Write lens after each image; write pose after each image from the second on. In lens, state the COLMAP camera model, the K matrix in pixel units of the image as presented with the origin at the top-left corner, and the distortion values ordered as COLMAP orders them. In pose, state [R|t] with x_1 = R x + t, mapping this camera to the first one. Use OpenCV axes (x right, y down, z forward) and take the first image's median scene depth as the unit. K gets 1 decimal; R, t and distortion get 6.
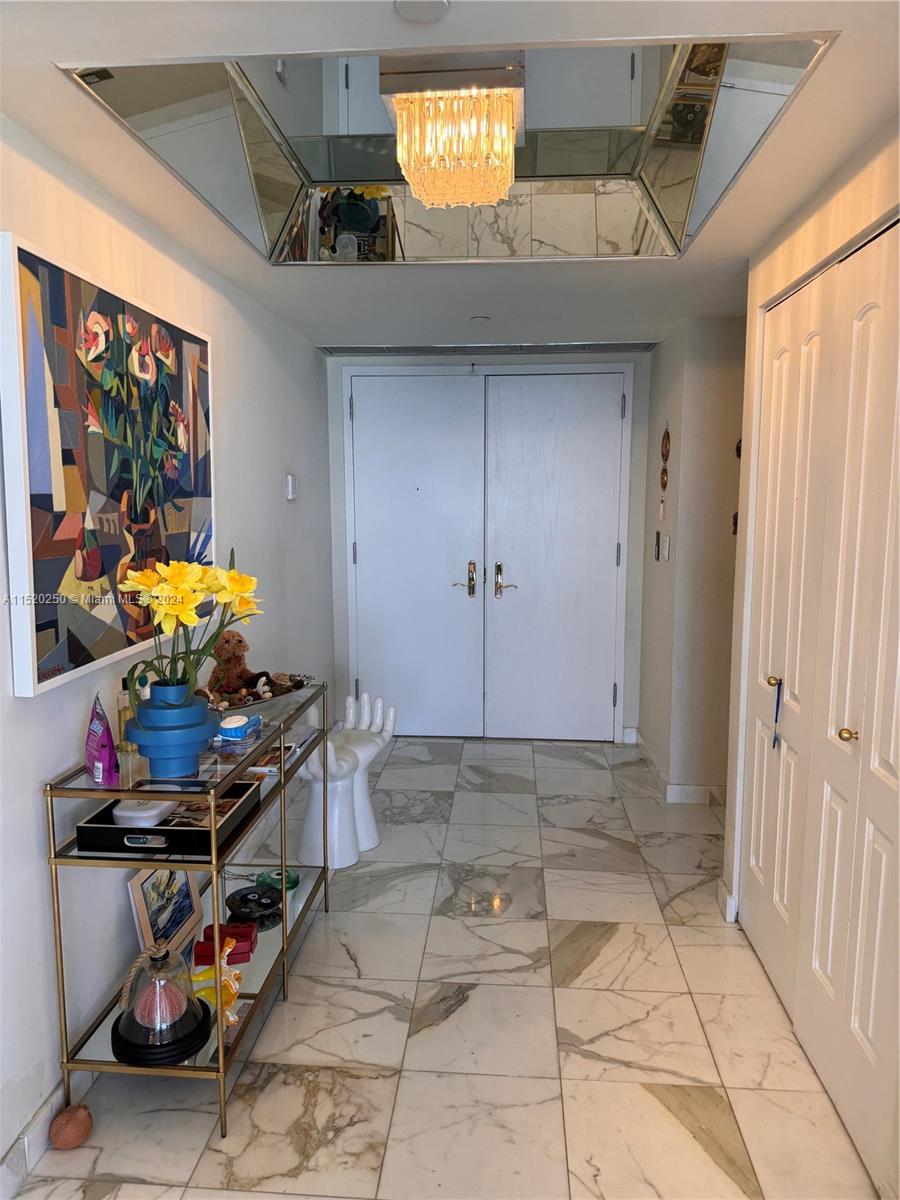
lens RADIAL K [[841.6, 0, 450.5], [0, 841.6, 598.5], [0, 0, 1]] dist [0.030059, -0.034877]
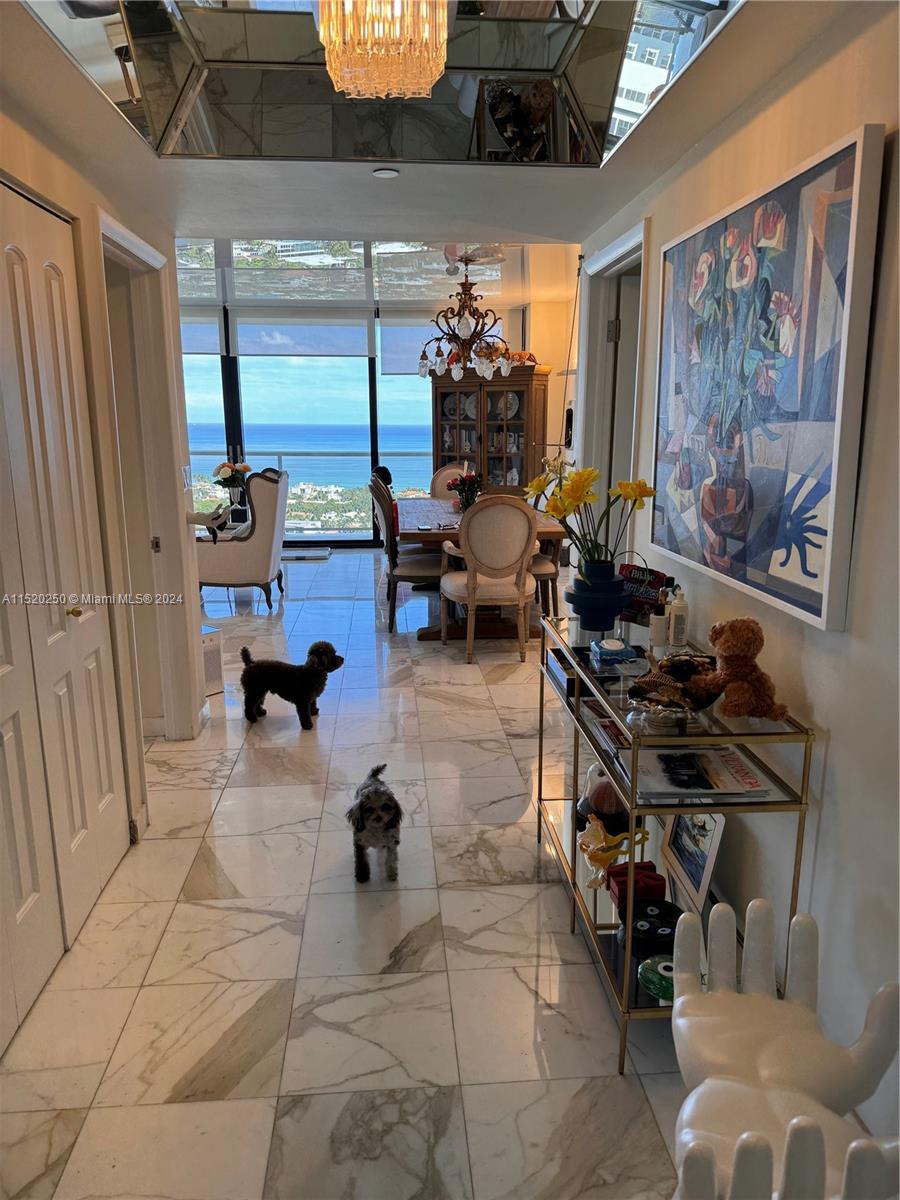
lens RADIAL K [[841.6, 0, 447.2], [0, 841.6, 592.7], [0, 0, 1]] dist [0.030059, -0.034877]
pose [[-0.988957, 0.031937, -0.144724, 0.080312], [-0.016661, 0.946358, 0.322689, -0.218893], [0.147266, 0.321537, -0.935375, 1.751653]]
